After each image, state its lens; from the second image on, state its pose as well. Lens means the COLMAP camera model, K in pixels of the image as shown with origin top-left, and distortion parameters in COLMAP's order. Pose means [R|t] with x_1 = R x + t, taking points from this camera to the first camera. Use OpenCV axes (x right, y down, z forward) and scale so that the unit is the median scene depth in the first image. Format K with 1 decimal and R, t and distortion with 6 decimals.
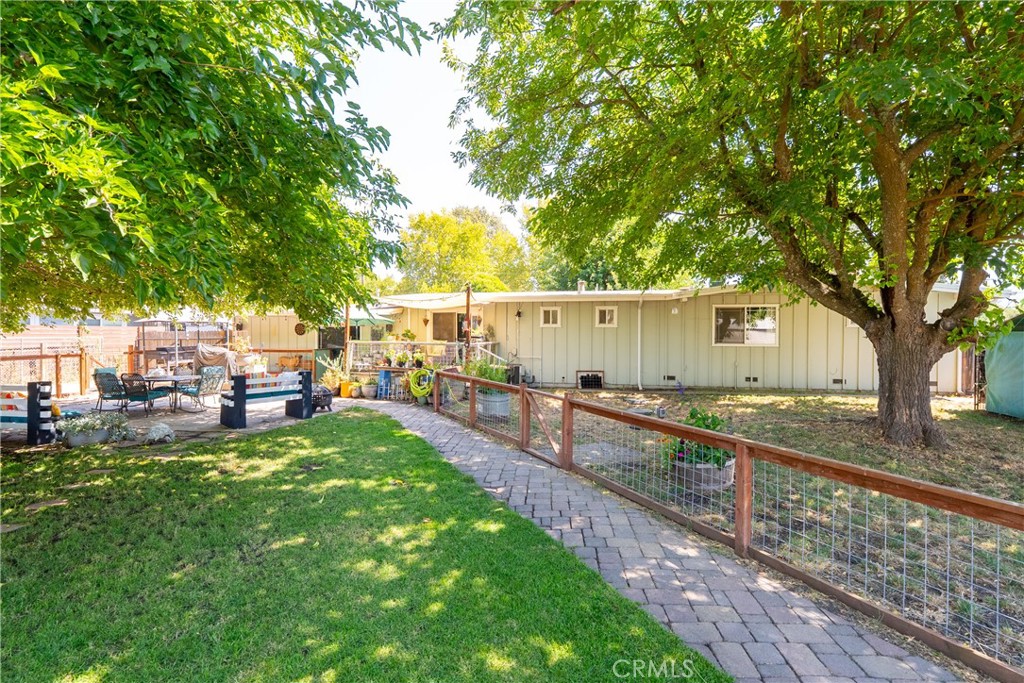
lens RADIAL K [[473.0, 0, 513.1], [0, 473.0, 340.2], [0, 0, 1]] dist [0.000503, 0.000025]
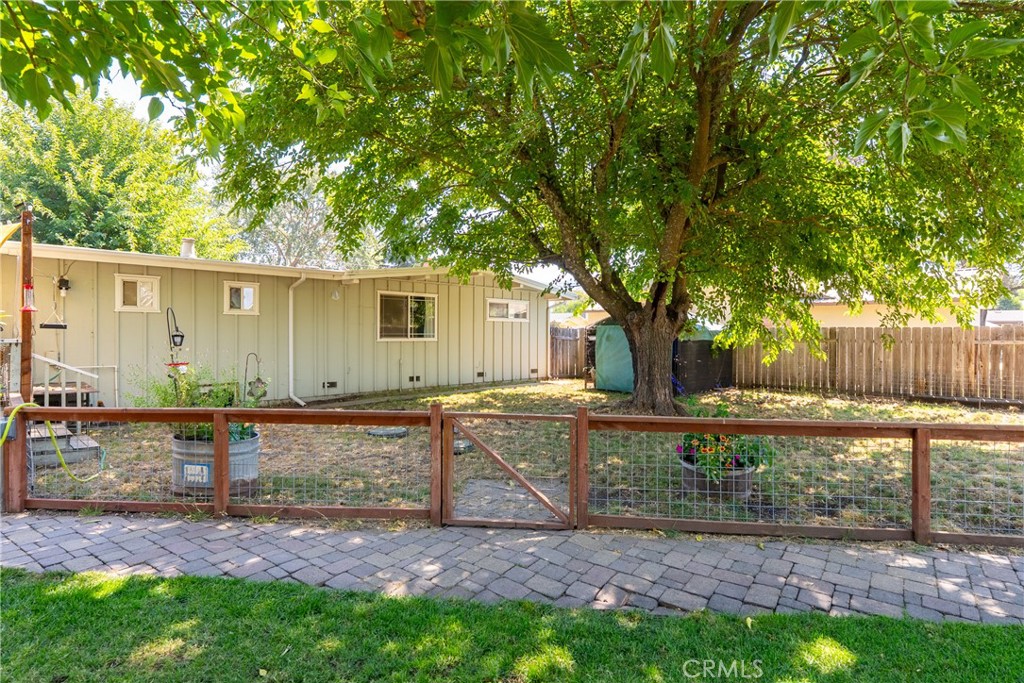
lens RADIAL K [[542.6, 0, 512.2], [0, 542.6, 339.0], [0, 0, 1]] dist [0.002060, 0.001595]
pose [[0.528033, -0.008537, 0.849181, -0.250783], [0.010296, 0.999940, 0.003650, 0.007642], [-0.849161, 0.006816, 0.528090, 0.316748]]
